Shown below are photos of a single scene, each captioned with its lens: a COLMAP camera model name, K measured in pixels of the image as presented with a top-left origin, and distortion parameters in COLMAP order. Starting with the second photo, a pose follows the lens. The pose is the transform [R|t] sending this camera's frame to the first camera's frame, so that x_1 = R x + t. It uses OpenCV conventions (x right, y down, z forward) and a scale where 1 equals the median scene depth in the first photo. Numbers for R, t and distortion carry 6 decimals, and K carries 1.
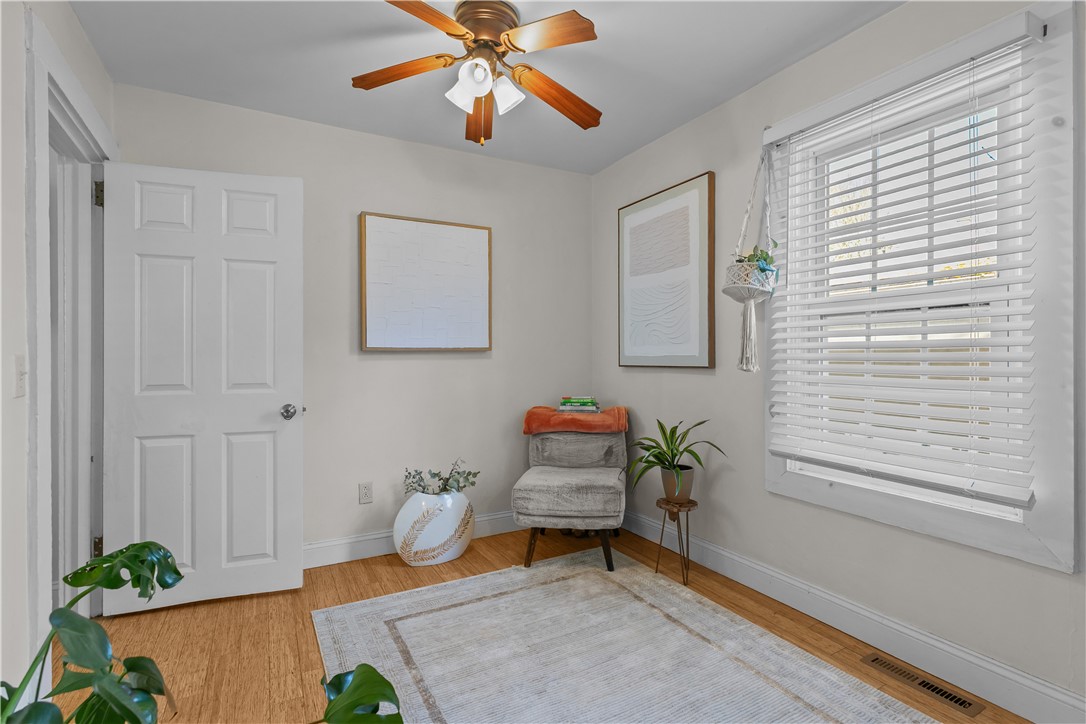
lens RADIAL K [[488.7, 0, 534.0], [0, 488.7, 357.0], [0, 0, 1]] dist [0.002461, -0.000408]
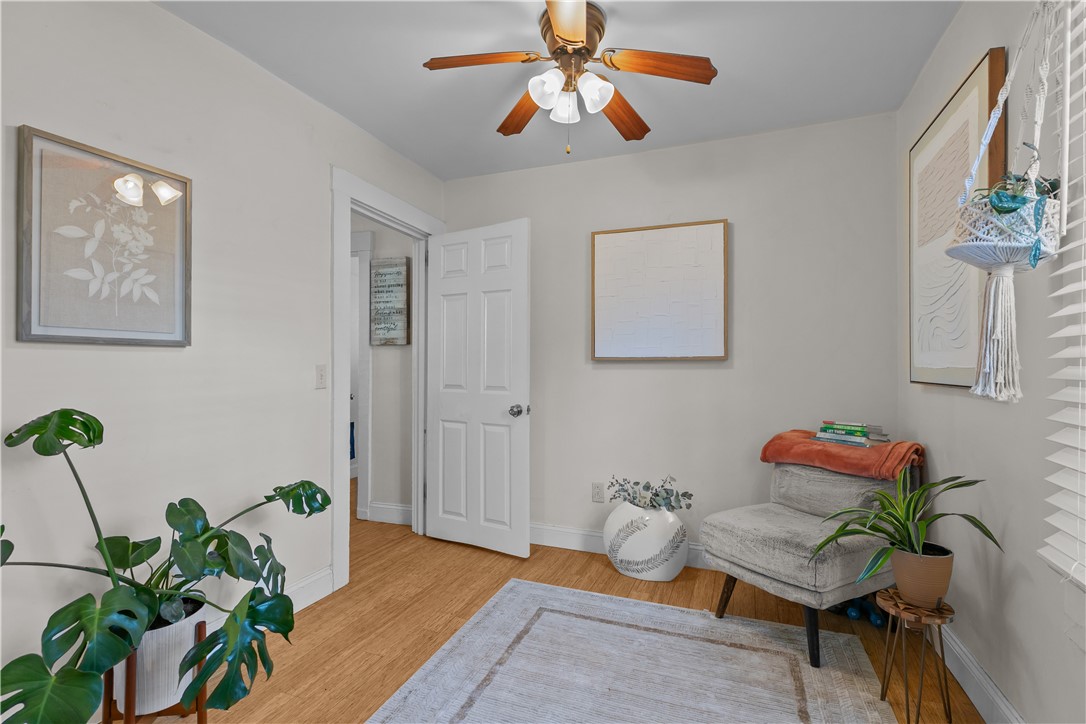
lens RADIAL K [[488.7, 0, 557.4], [0, 488.7, 360.6], [0, 0, 1]] dist [0.002461, -0.000408]
pose [[0.673472, 0.000154, -0.739213, 0.427647], [-0.004464, 0.999983, -0.003859, -0.008151], [0.739200, 0.005899, 0.673461, 0.228326]]
